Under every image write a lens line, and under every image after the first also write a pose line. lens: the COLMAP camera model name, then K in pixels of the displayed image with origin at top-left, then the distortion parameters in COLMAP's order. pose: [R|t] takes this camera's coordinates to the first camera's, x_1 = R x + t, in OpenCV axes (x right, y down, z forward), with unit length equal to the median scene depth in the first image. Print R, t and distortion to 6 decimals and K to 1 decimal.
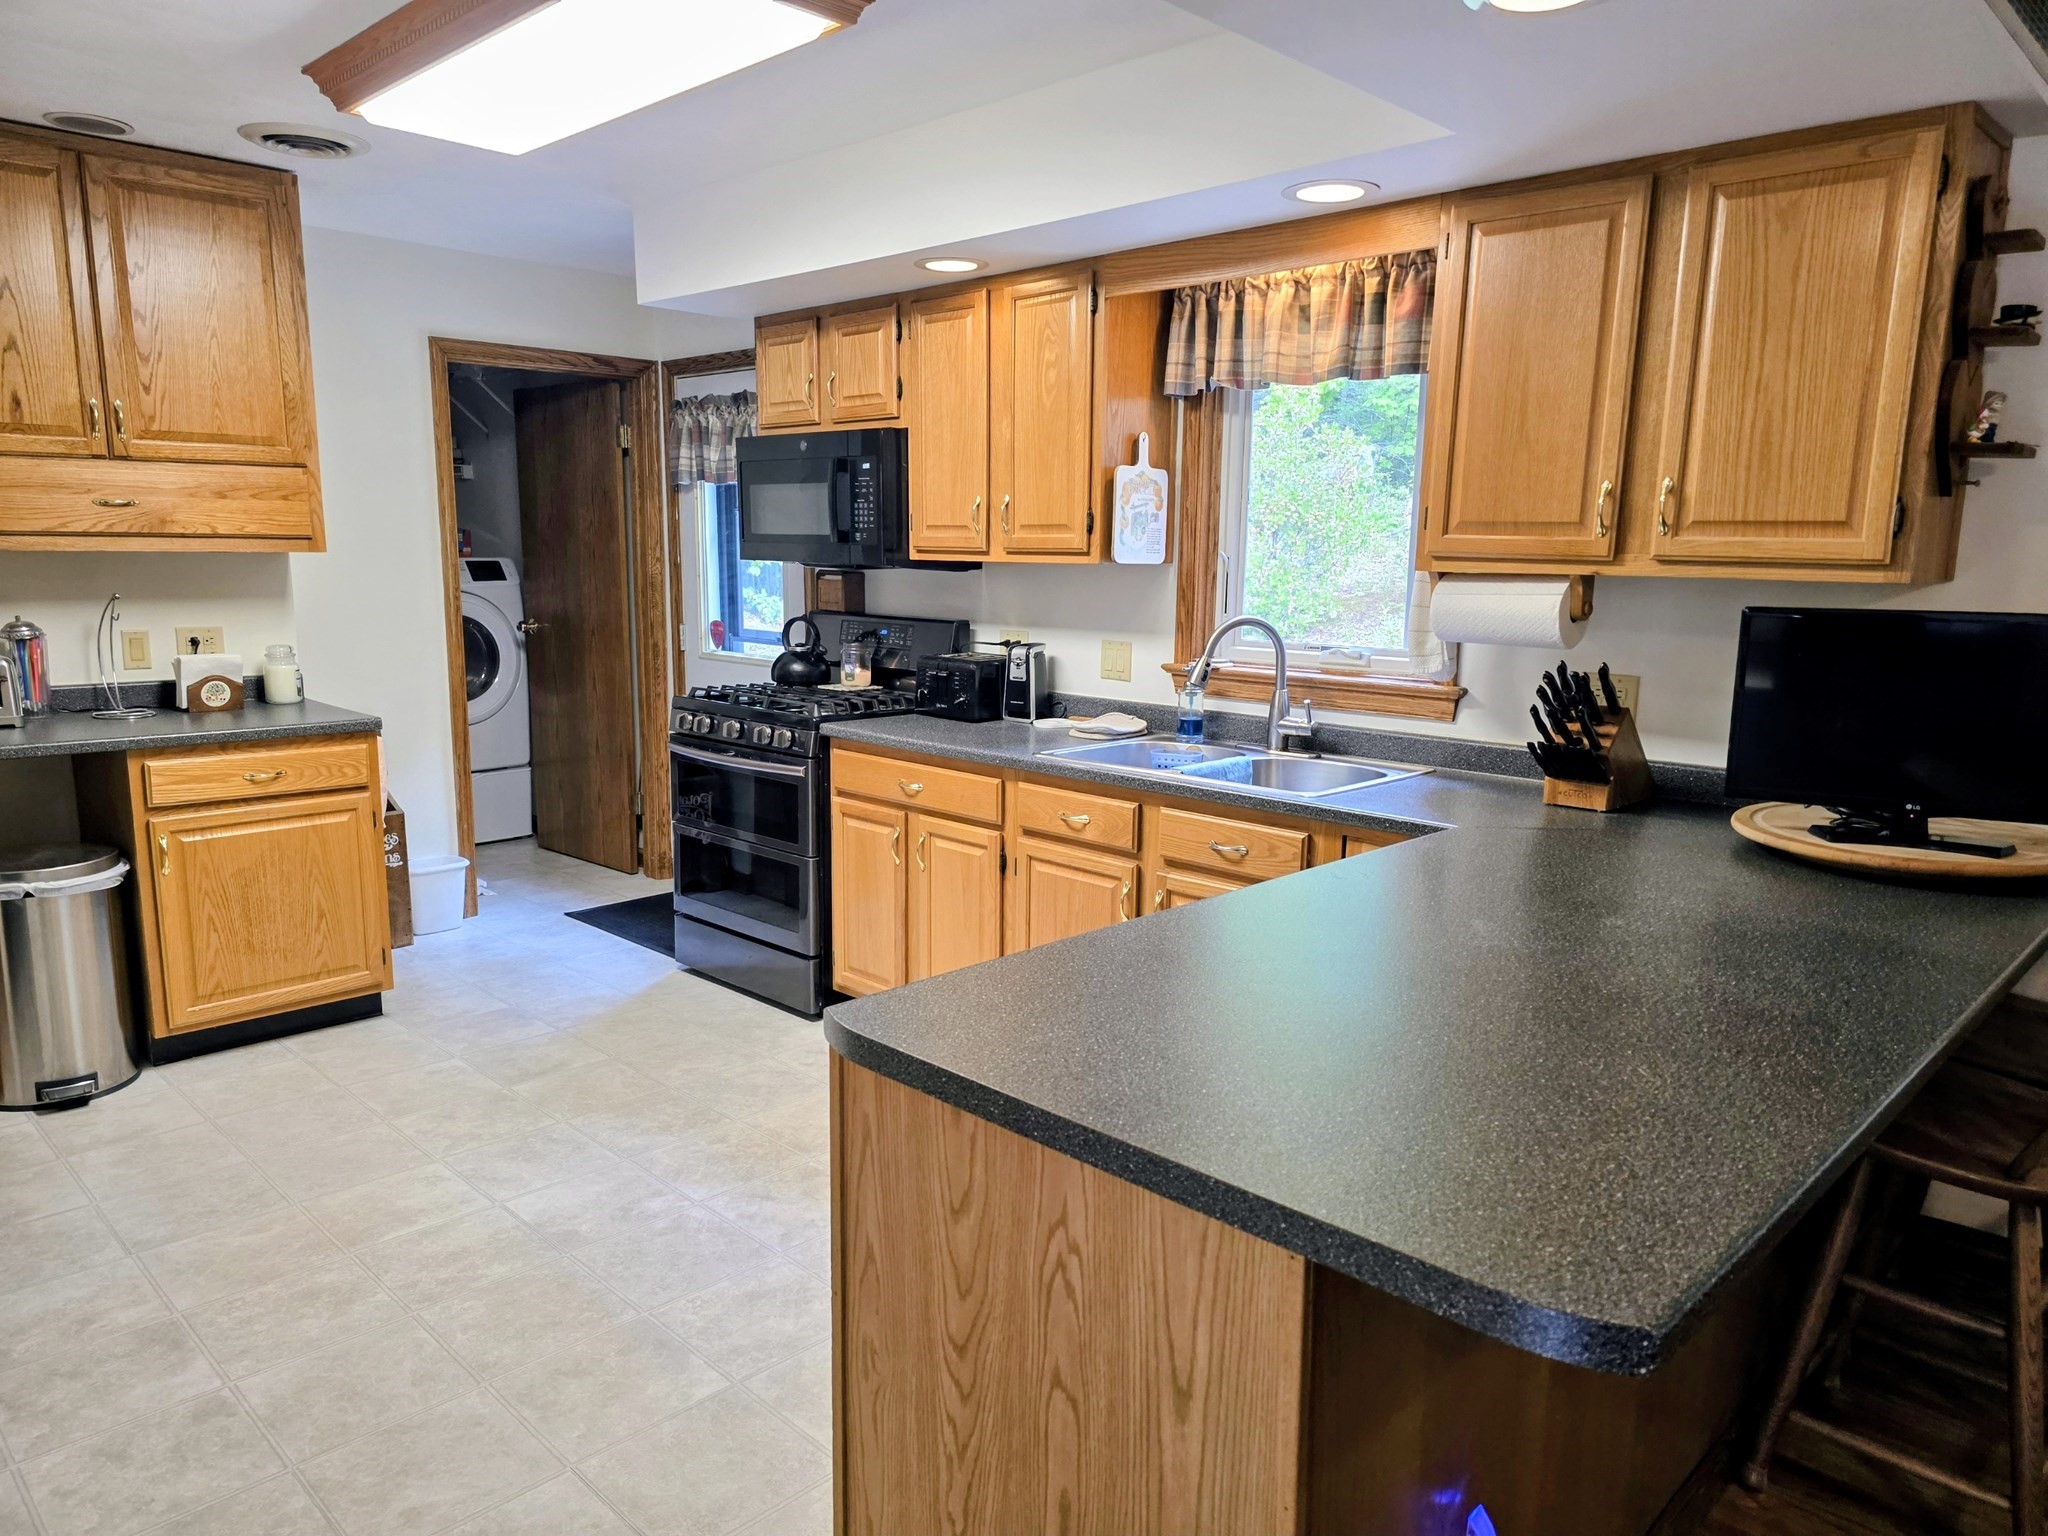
lens RADIAL K [[1398.9, 0, 1018.7], [0, 1398.9, 775.9], [0, 0, 1]] dist [0.040204, -0.034728]
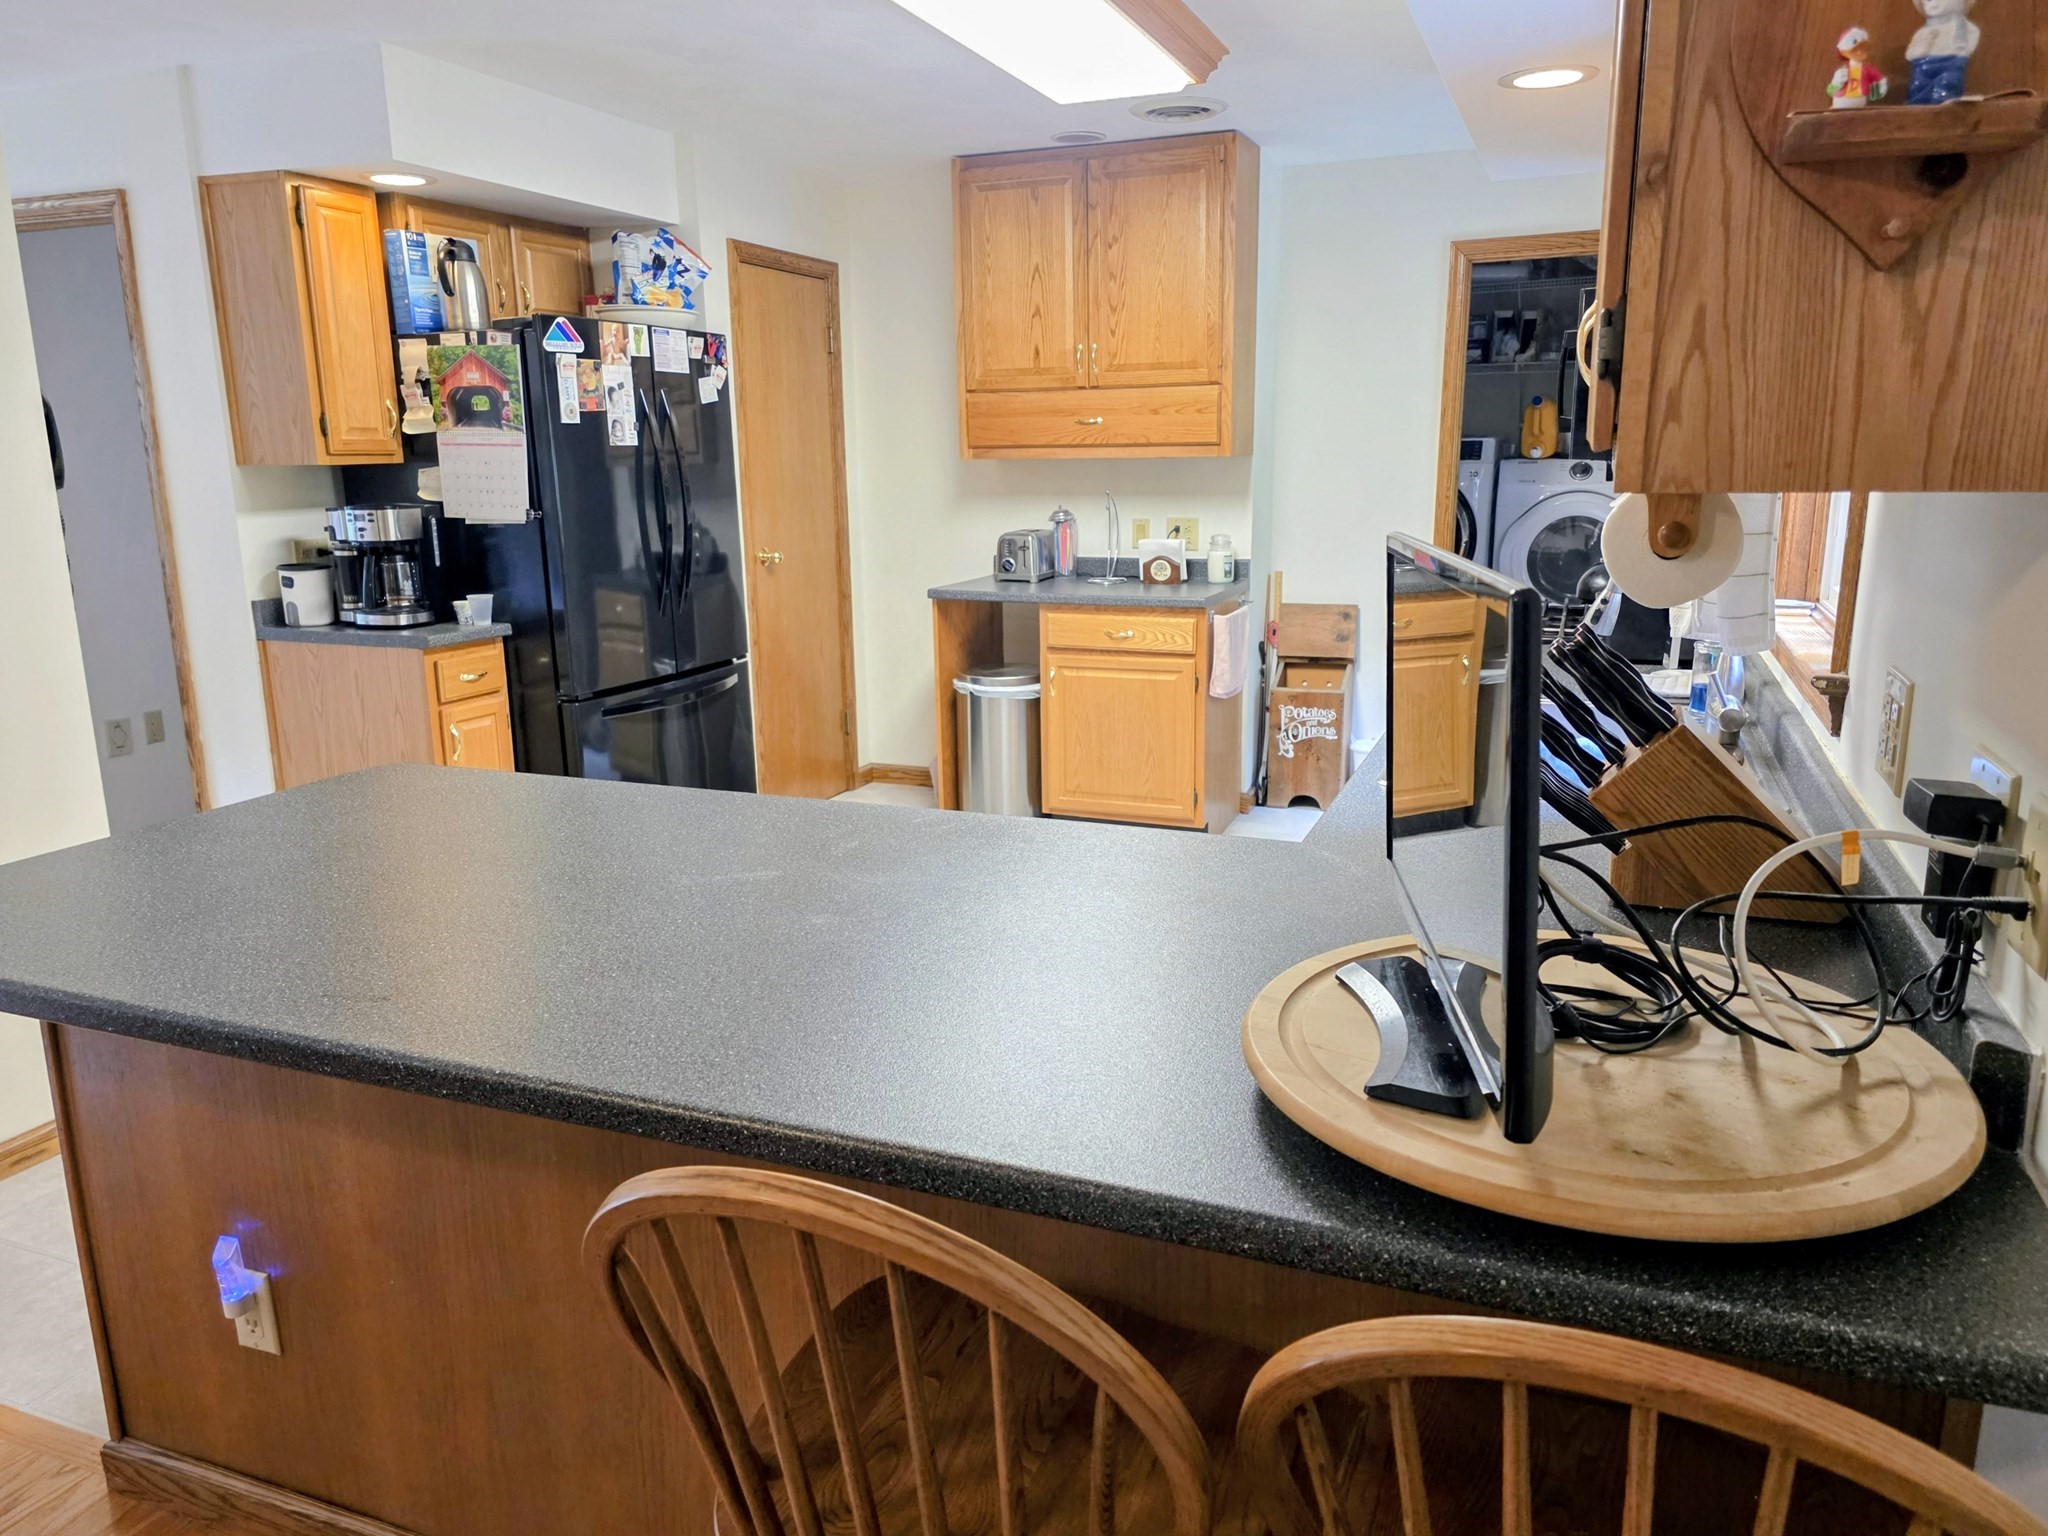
lens RADIAL K [[1398.9, 0, 1024.1], [0, 1398.9, 770.4], [0, 0, 1]] dist [0.040204, -0.034728]
pose [[0.373622, 0.190234, -0.907864, 0.639419], [-0.134407, 0.979517, 0.149934, -0.060597], [0.917791, 0.066005, 0.391538, 0.449893]]
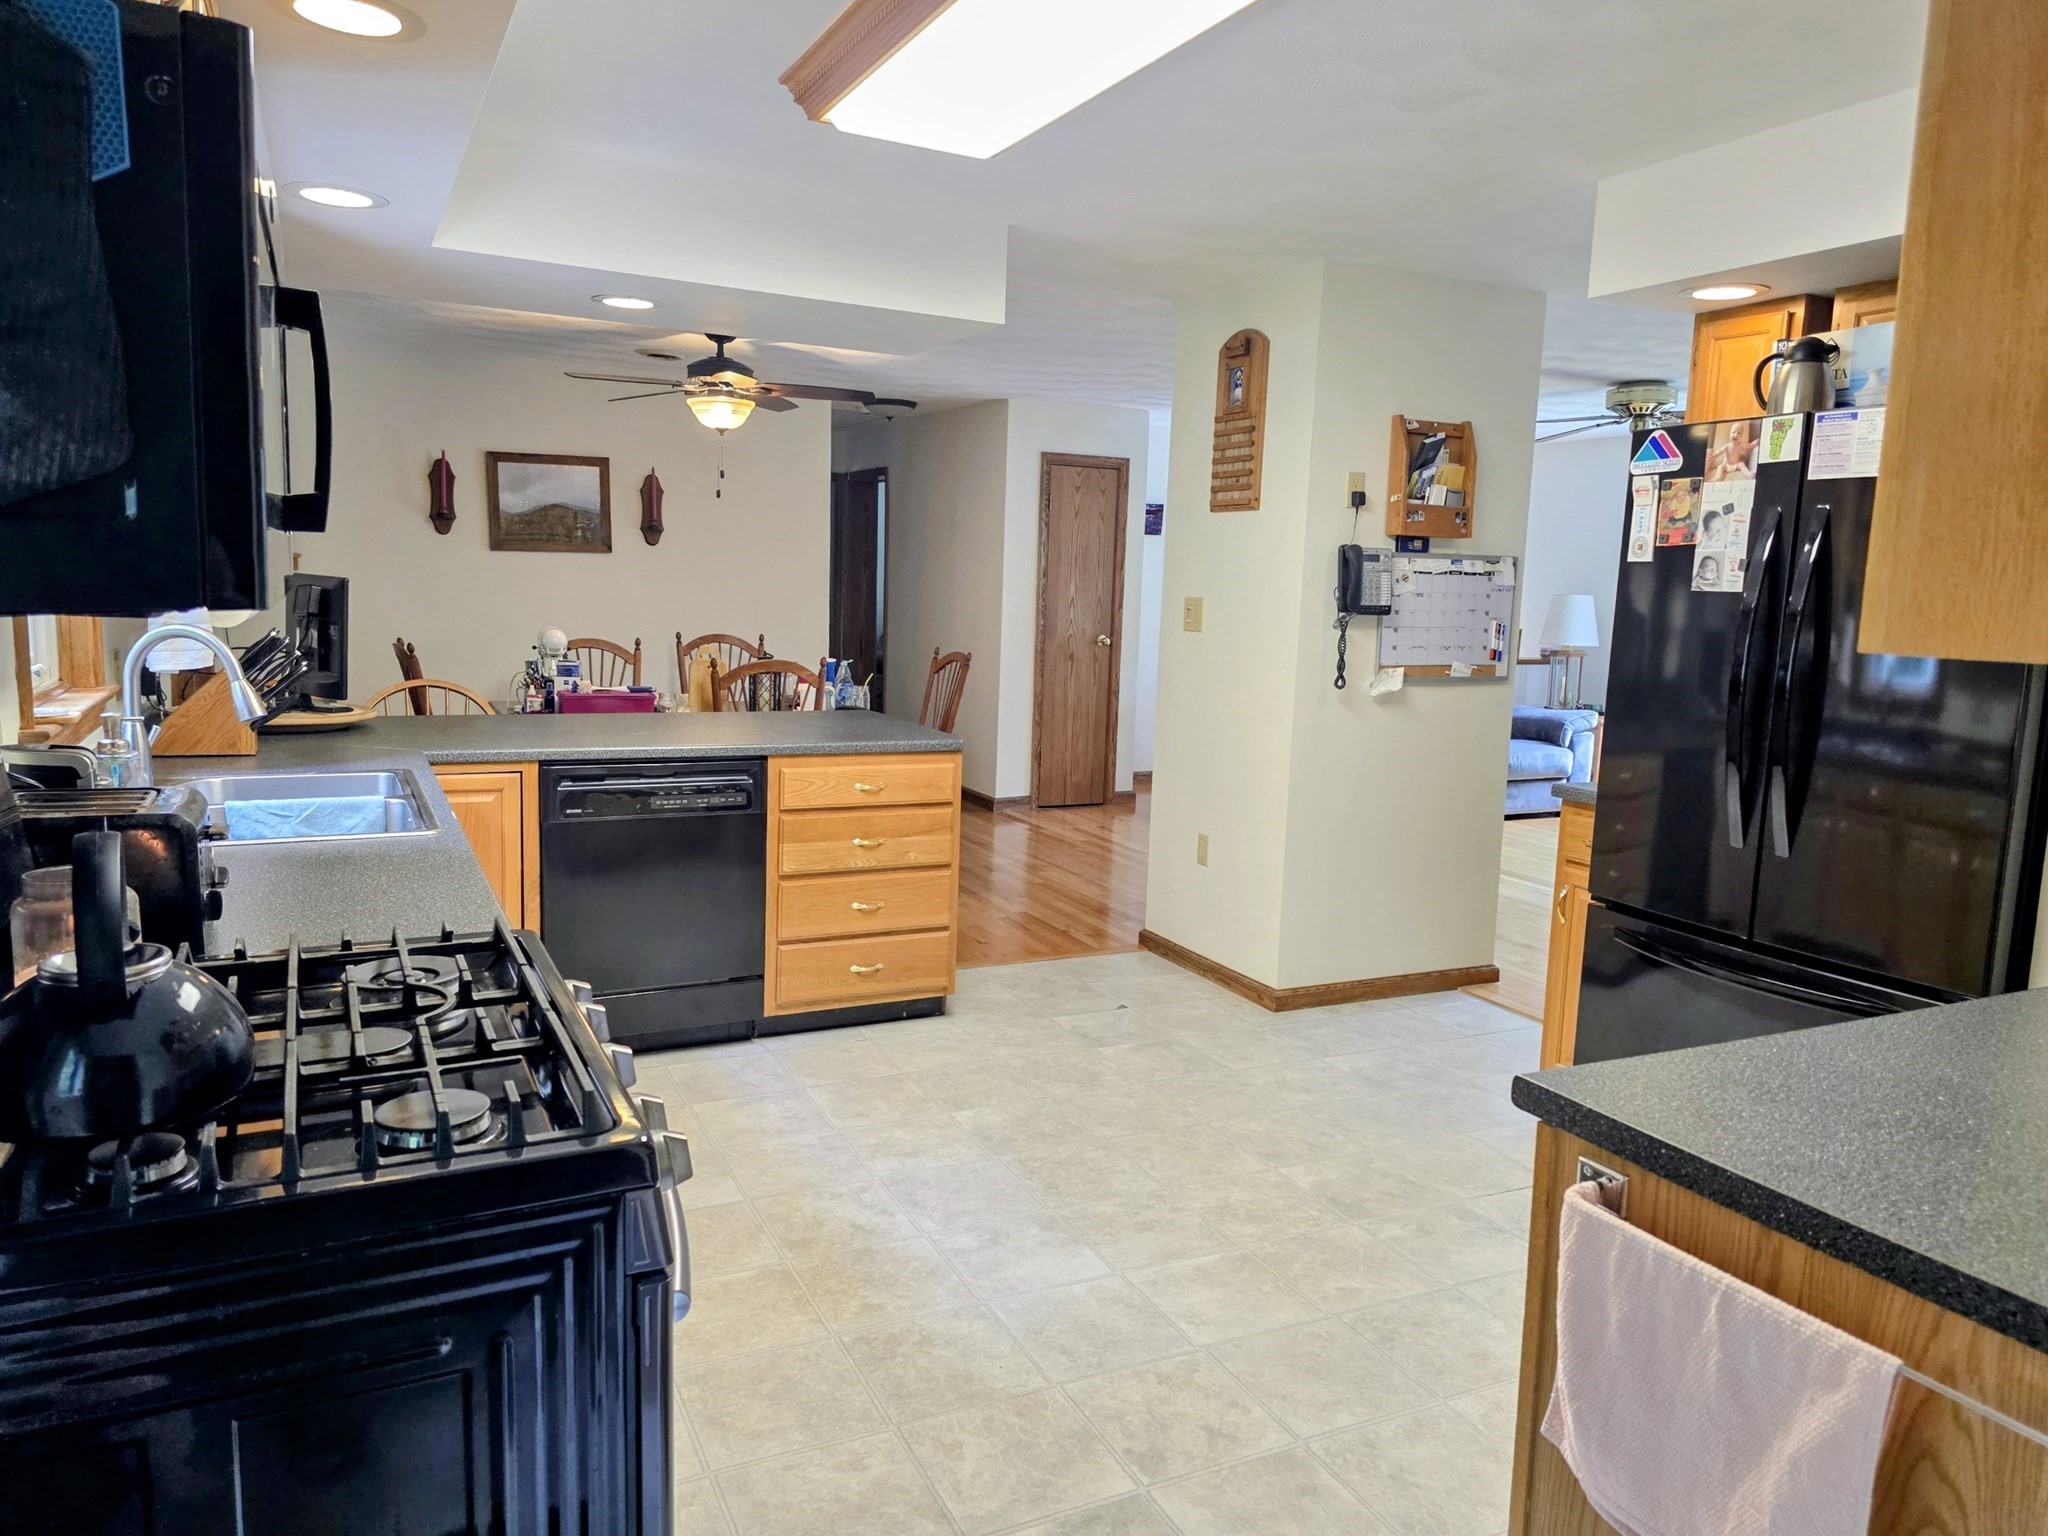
lens RADIAL K [[1398.9, 0, 1023.9], [0, 1398.9, 772.1], [0, 0, 1]] dist [0.040204, -0.034728]
pose [[-0.944601, -0.088063, 0.316187, -0.485766], [0.009658, 0.955459, 0.294965, -0.252091], [-0.328079, 0.281678, -0.901677, 1.493218]]
